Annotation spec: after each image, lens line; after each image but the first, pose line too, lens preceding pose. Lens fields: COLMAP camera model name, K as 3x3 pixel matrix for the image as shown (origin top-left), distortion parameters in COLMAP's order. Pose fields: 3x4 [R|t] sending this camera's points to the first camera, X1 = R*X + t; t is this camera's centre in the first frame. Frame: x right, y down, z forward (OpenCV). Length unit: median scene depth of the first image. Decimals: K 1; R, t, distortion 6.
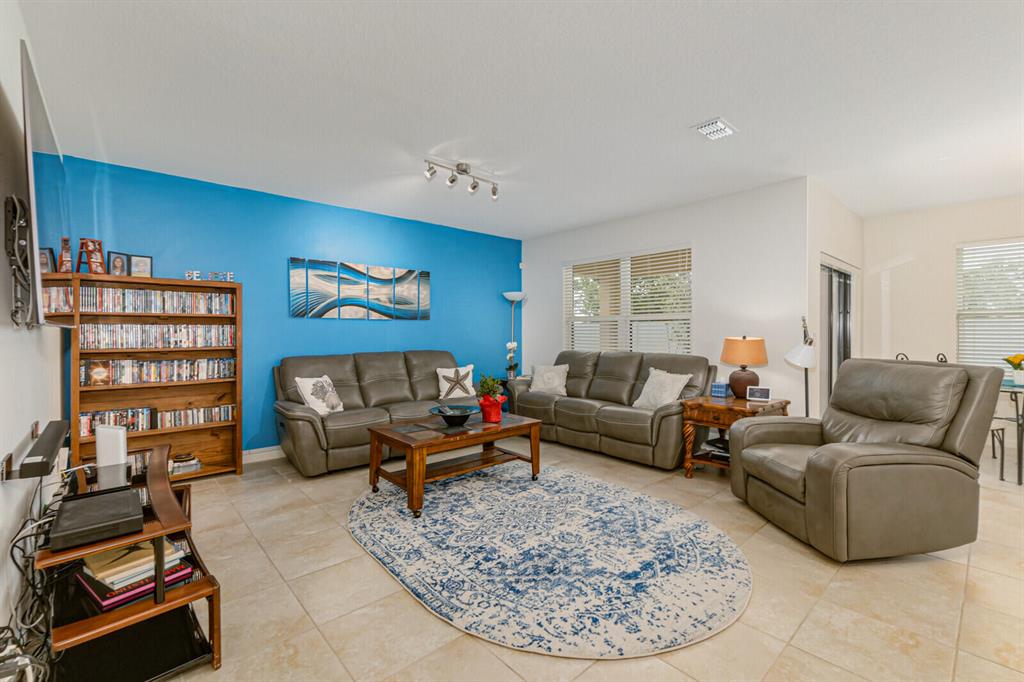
lens RADIAL K [[441.8, 0, 511.2], [0, 441.8, 335.6], [0, 0, 1]] dist [-0.000744, -0.000398]
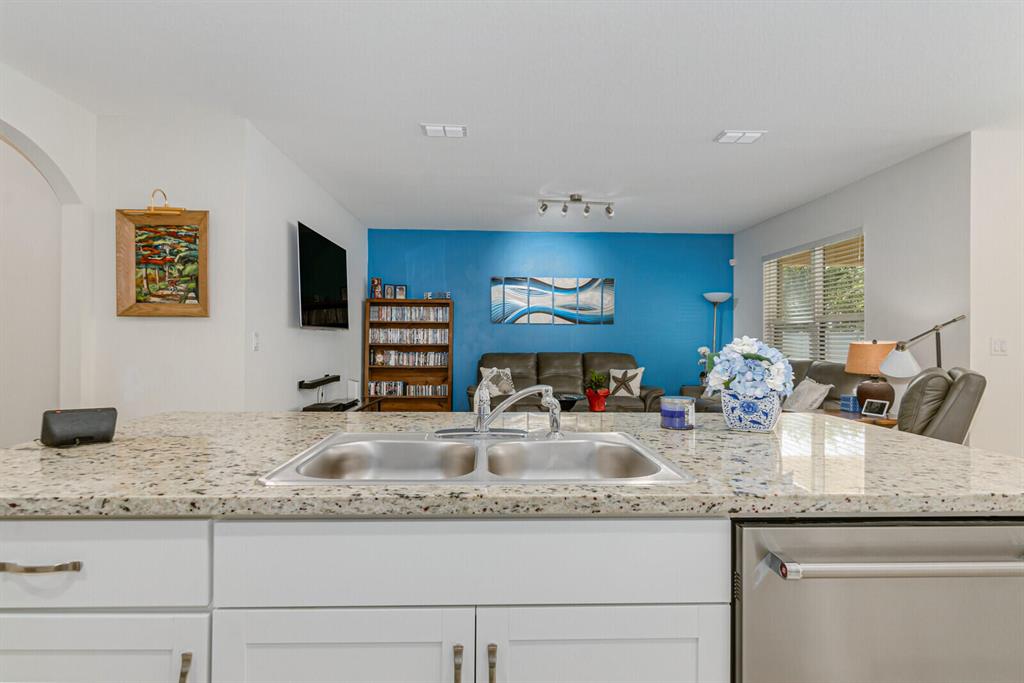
lens RADIAL K [[544.0, 0, 510.5], [0, 544.0, 340.8], [0, 0, 1]] dist [0.004750, -0.000877]
pose [[0.773182, 0.010936, -0.634090, 0.644586], [-0.014310, 0.999898, -0.000204, 0.012509], [0.634023, 0.009232, 0.773259, -0.235738]]
